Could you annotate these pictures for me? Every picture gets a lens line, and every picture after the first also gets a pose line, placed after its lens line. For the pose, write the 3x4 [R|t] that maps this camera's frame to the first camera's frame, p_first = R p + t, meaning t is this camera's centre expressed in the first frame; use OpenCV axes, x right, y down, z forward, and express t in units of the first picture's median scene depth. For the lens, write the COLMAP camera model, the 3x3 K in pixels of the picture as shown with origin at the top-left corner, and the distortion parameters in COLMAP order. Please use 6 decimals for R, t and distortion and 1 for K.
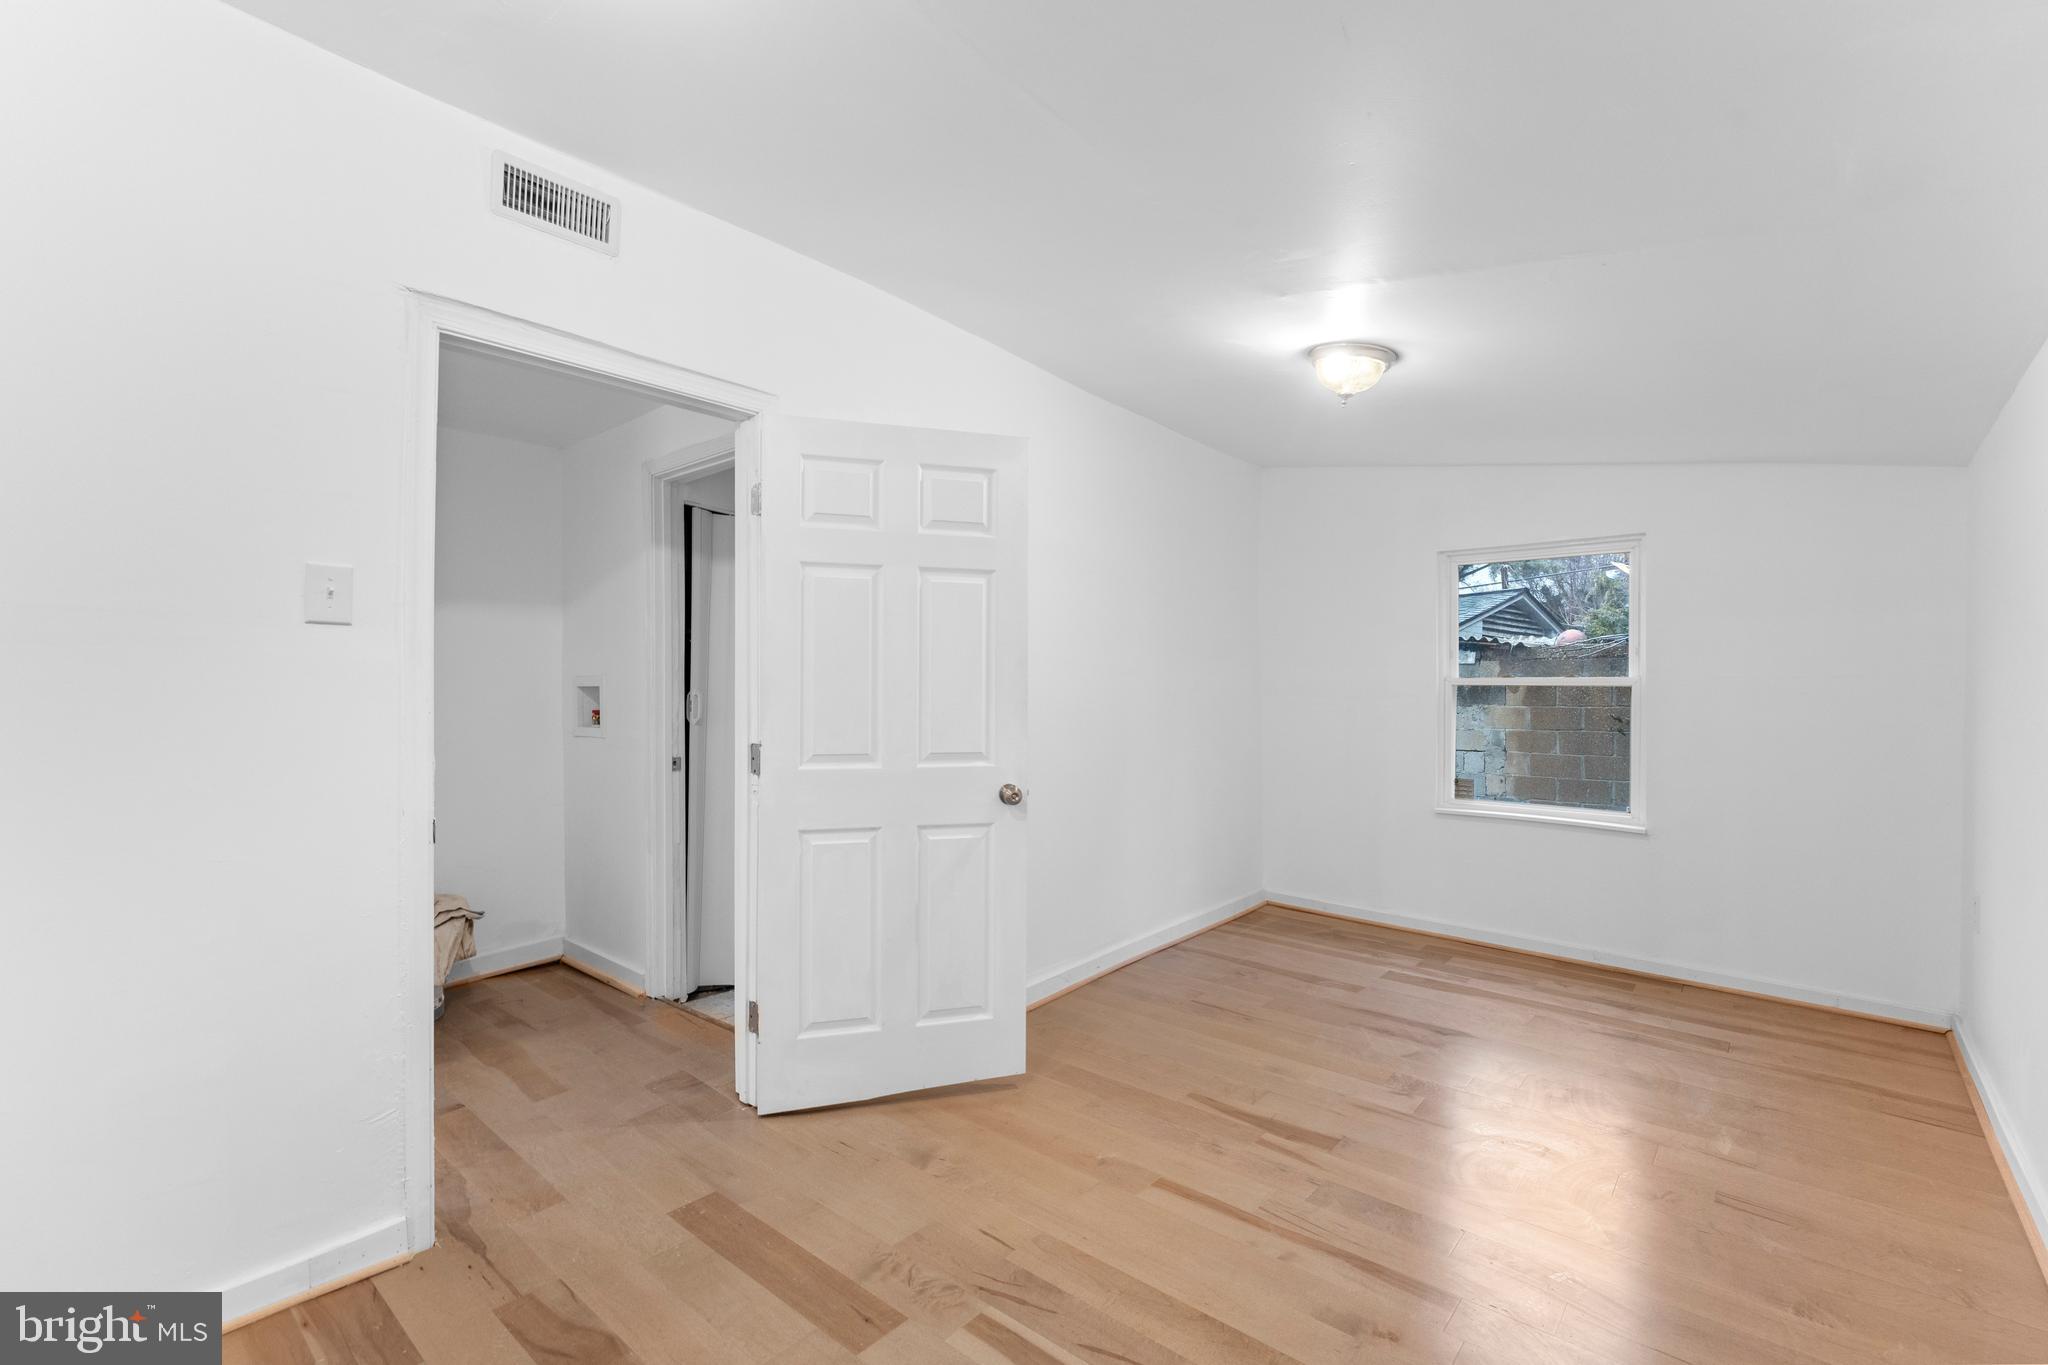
lens RADIAL K [[882.4, 0, 1019.7], [0, 882.4, 668.7], [0, 0, 1]] dist [0.000288, -0.000257]
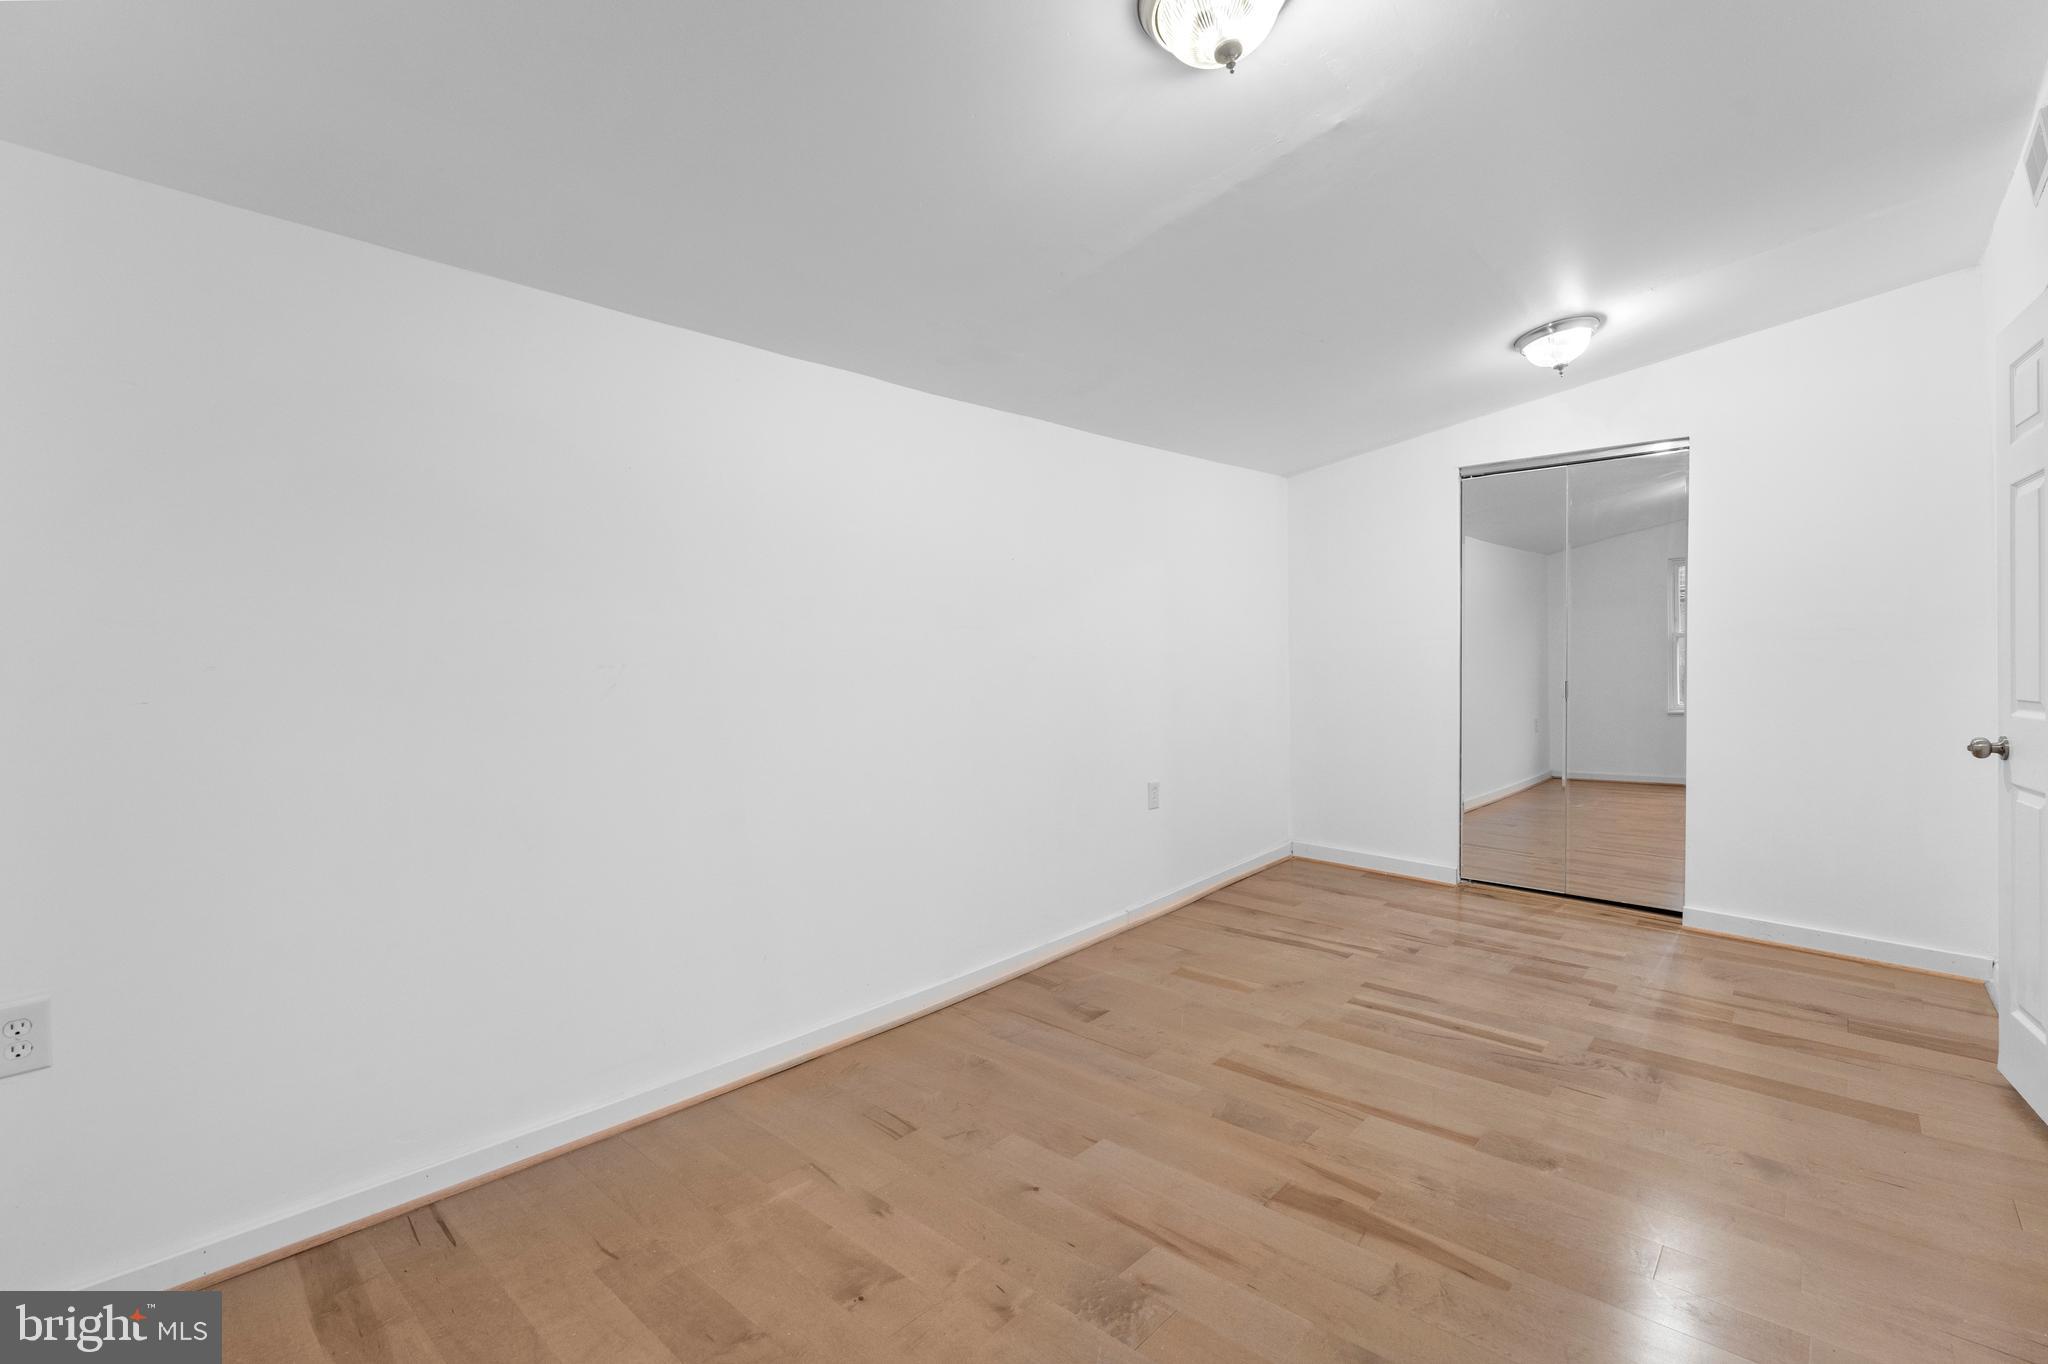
lens RADIAL K [[904.8, 0, 1024.0], [0, 904.8, 682.0], [0, 0, 1]] dist [0.000632, 0.000119]
pose [[-0.999777, 0.000823, 0.021103, 0.388943], [0.000497, 0.999881, -0.015418, 0.061869], [-0.021113, -0.015404, -0.999658, 1.246750]]
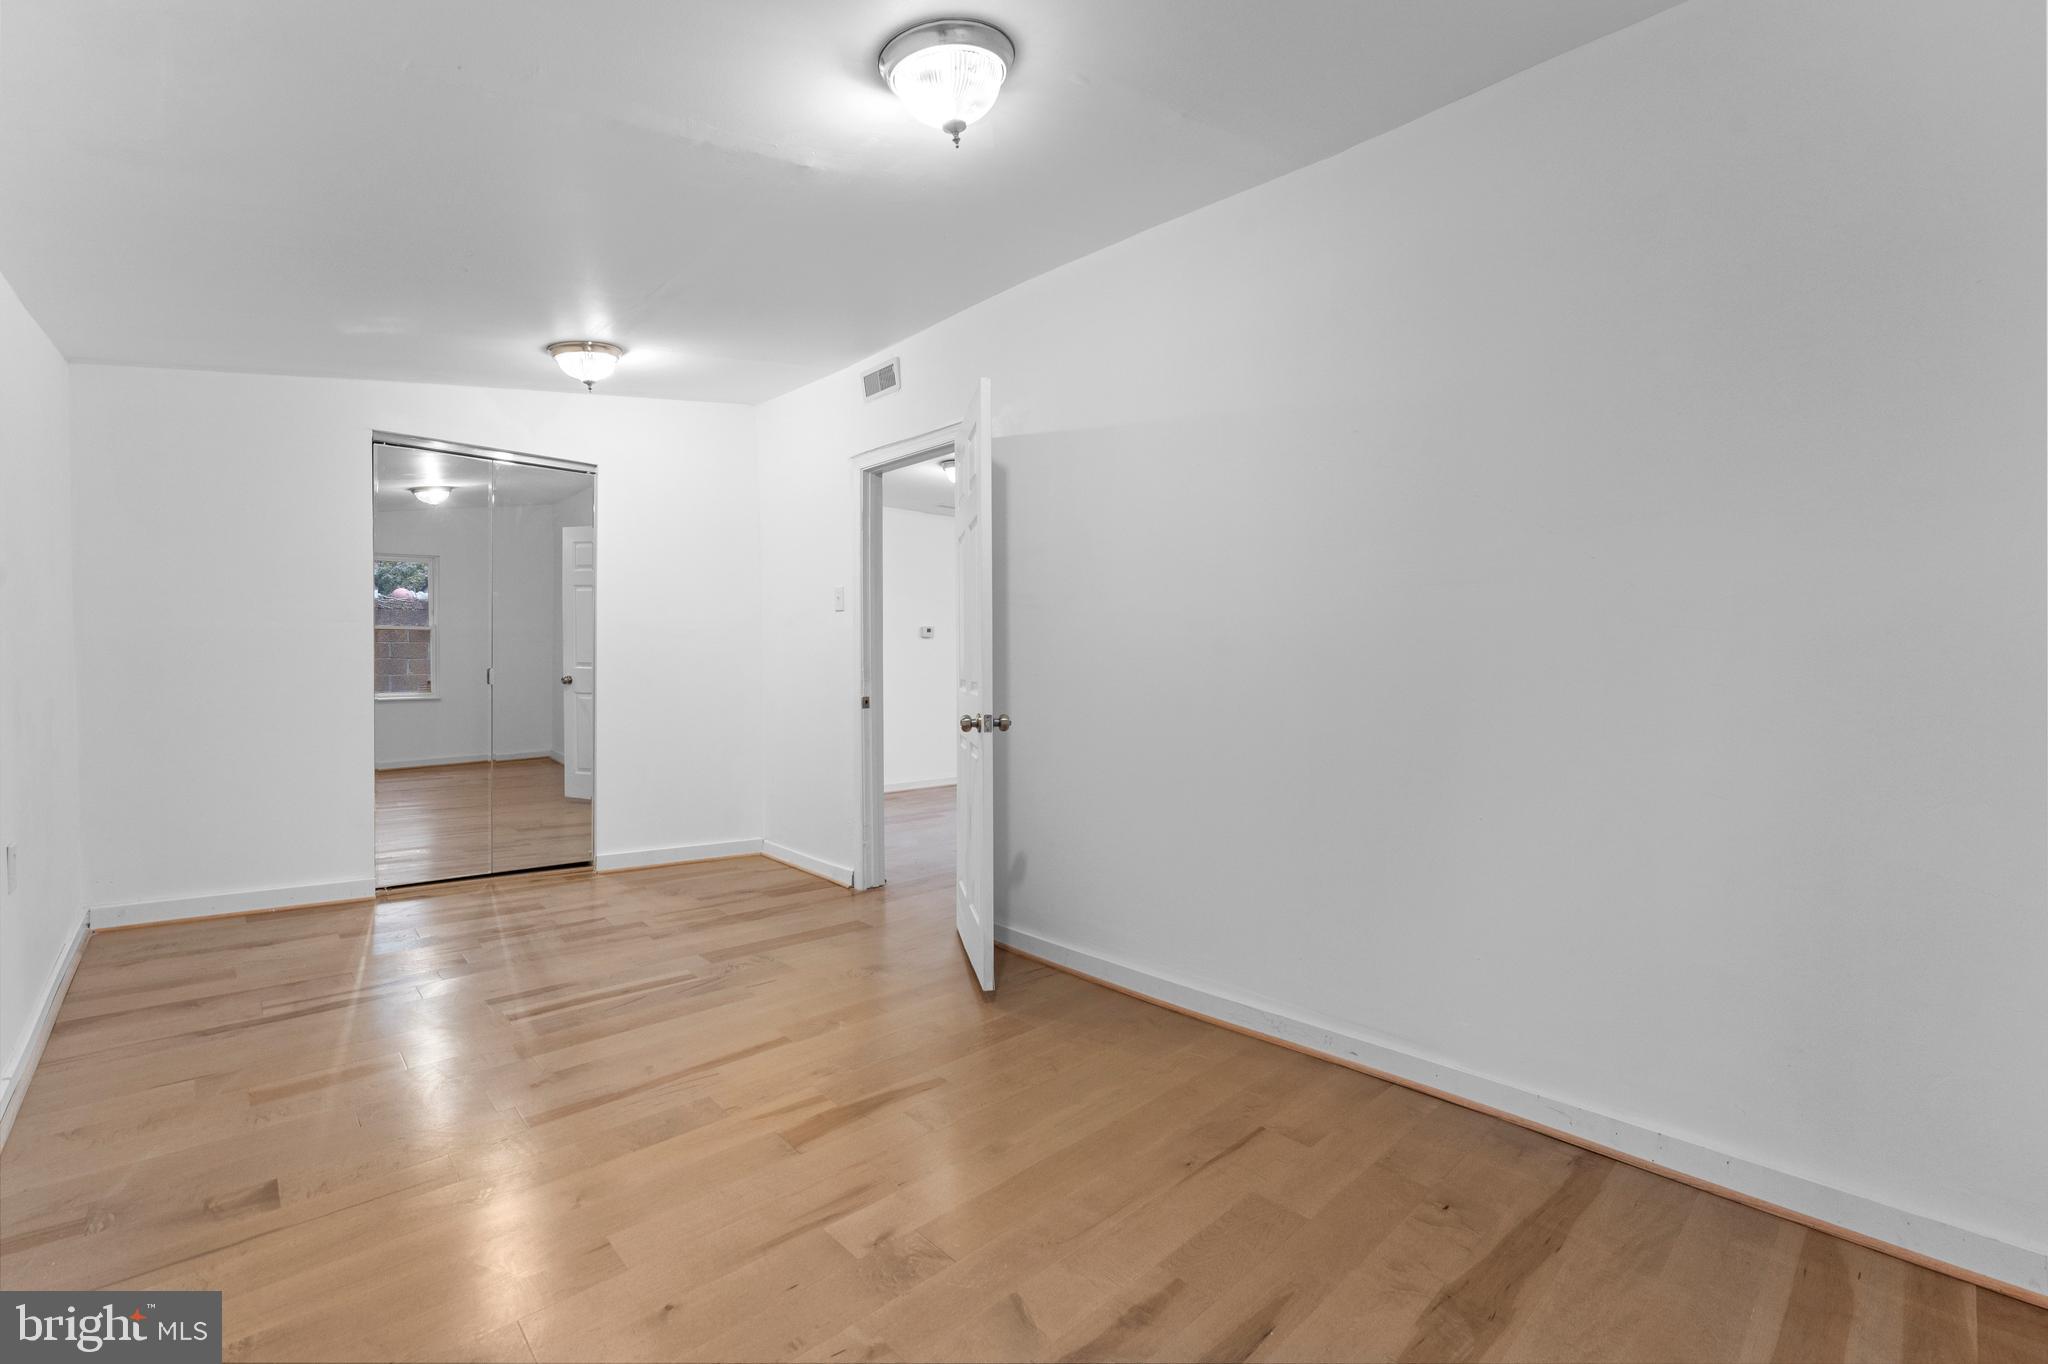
lens RADIAL K [[882.4, 0, 1019.7], [0, 882.4, 668.2], [0, 0, 1]] dist [0.000288, -0.000257]
pose [[-0.112462, 0.003669, -0.993649, 0.802220], [0.023754, 0.999717, 0.001003, 0.059383], [0.993372, -0.023491, -0.112517, 0.905376]]
